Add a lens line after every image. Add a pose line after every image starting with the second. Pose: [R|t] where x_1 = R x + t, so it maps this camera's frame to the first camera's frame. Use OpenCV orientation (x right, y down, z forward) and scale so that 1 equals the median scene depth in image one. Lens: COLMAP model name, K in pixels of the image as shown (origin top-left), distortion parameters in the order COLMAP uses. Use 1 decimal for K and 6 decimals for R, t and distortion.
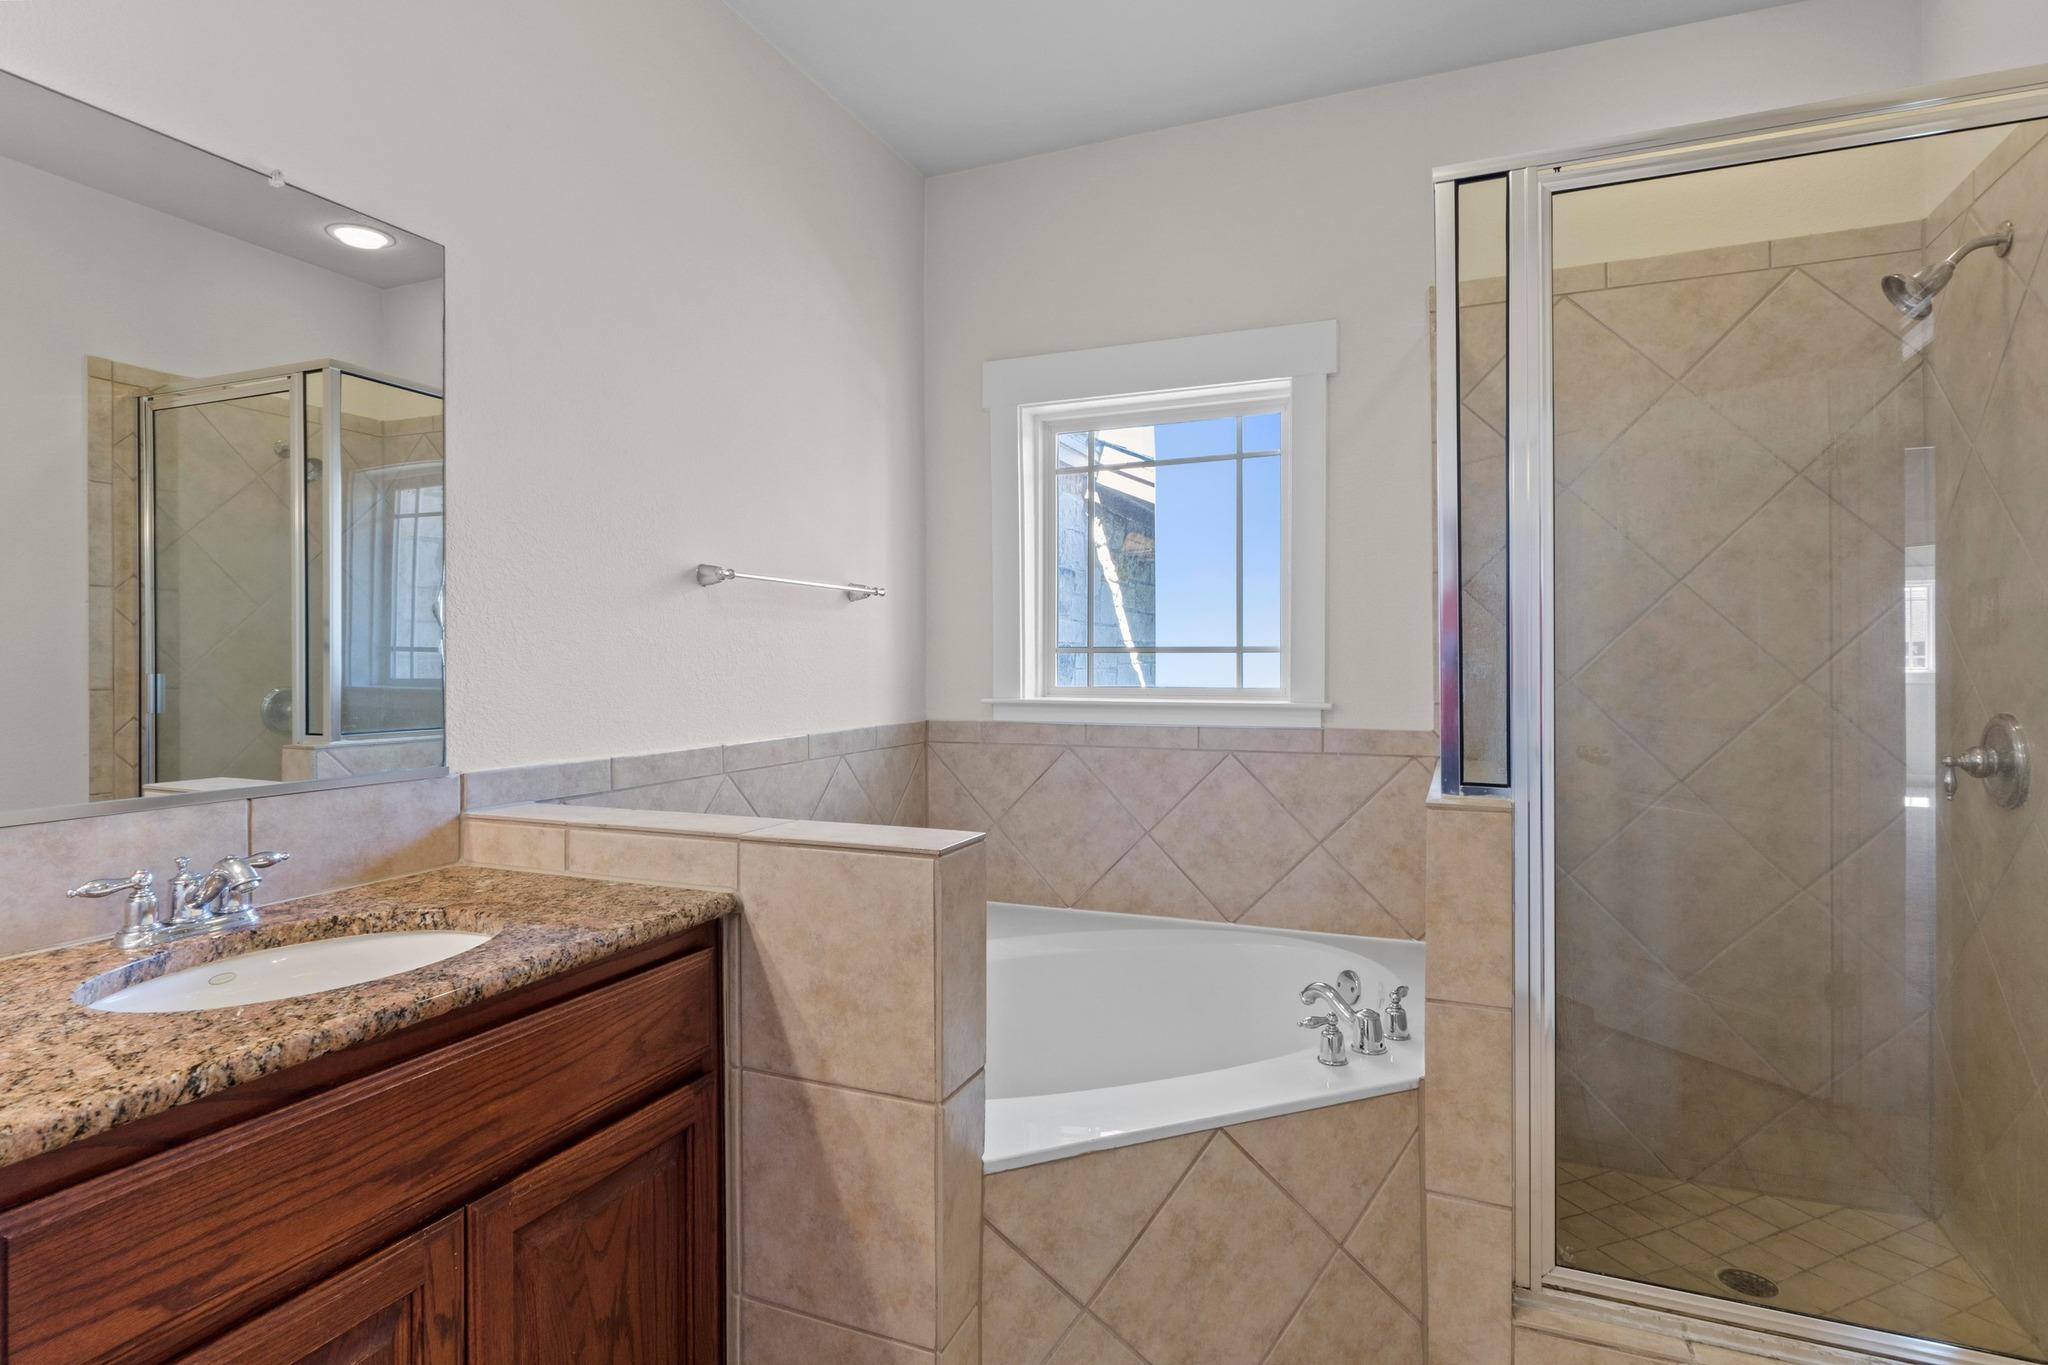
lens RADIAL K [[1055.4, 0, 1028.7], [0, 1055.4, 675.8], [0, 0, 1]] dist [0.001884, -0.000381]
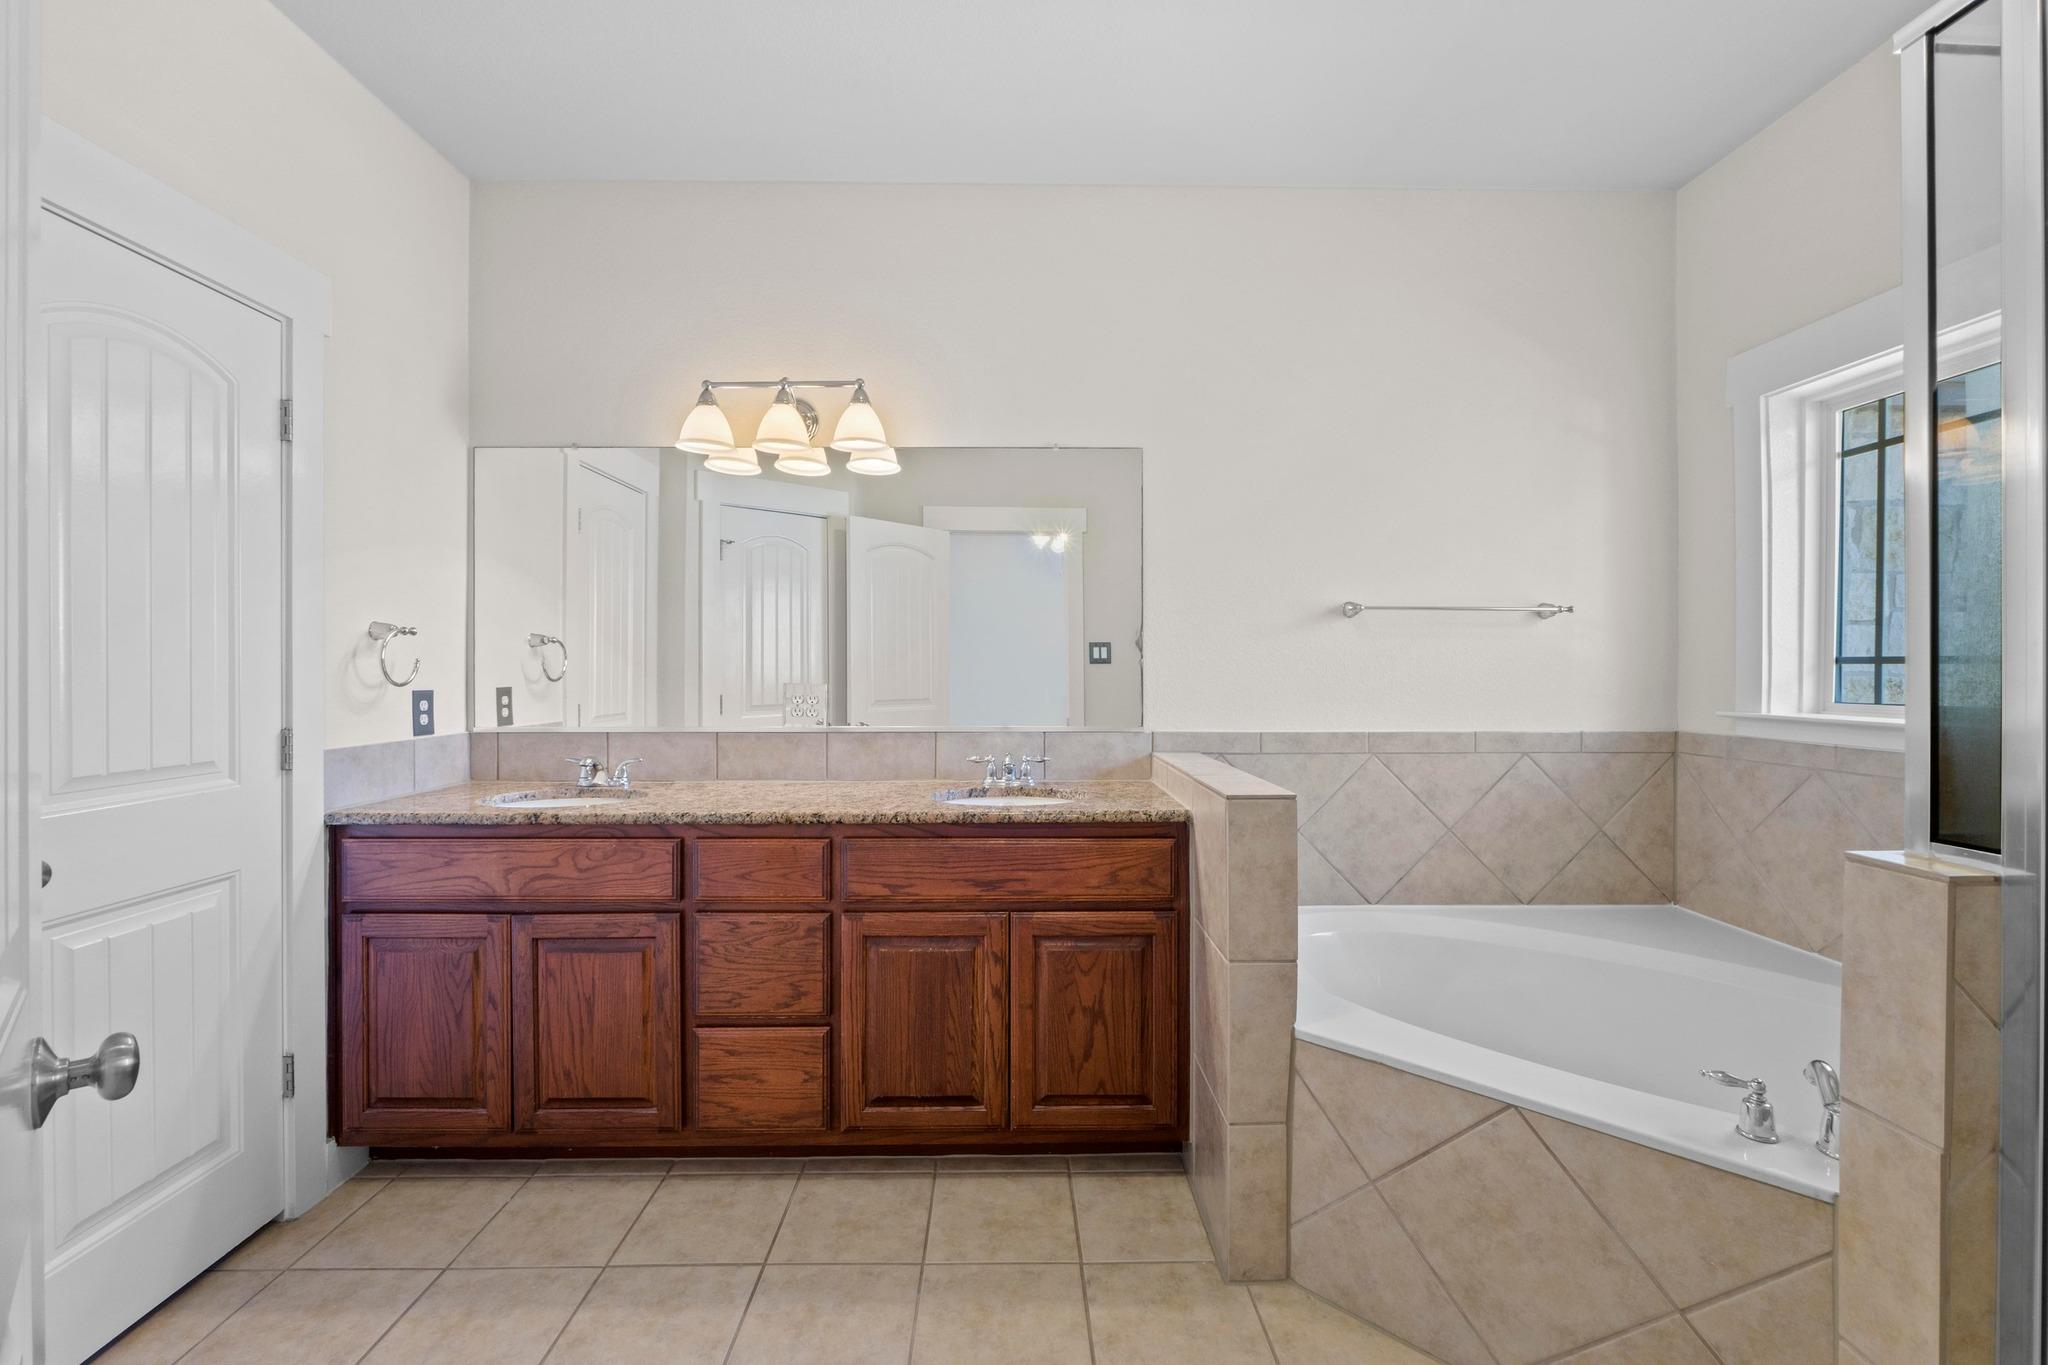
lens RADIAL K [[864.2, 0, 1022.4], [0, 864.2, 691.2], [0, 0, 1]] dist [-0.001617, -0.000856]
pose [[0.410494, 0.024954, -0.911522, 0.747363], [-0.016442, 0.999666, 0.019963, -0.004246], [0.911715, 0.006793, 0.410767, 0.172493]]
